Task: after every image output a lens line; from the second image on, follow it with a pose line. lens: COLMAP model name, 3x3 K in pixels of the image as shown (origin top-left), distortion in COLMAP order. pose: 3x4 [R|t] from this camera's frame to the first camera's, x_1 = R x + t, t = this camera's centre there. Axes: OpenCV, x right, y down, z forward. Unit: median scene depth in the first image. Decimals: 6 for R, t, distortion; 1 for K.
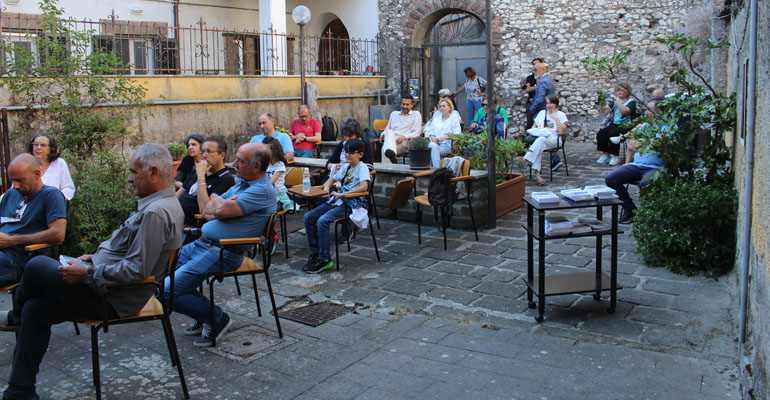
lens RADIAL K [[651.8, 0, 384.3], [0, 651.8, 149.2], [0, 0, 1]] dist [-0.153153, 0.139467]
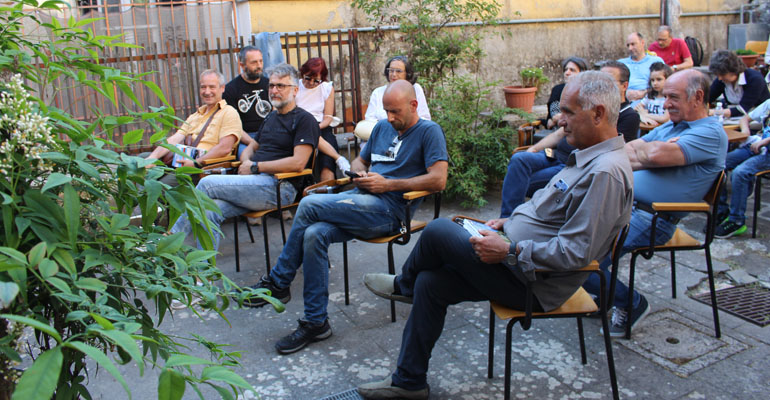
lens RADIAL K [[651.8, 0, 384.3], [0, 651.8, 149.2], [0, 0, 1]] dist [-0.153153, 0.139467]
pose [[0.898113, 0.059308, -0.435746, -0.210979], [-0.007069, 0.992683, 0.120542, -0.005834], [0.439707, -0.105180, 0.891961, 0.216642]]
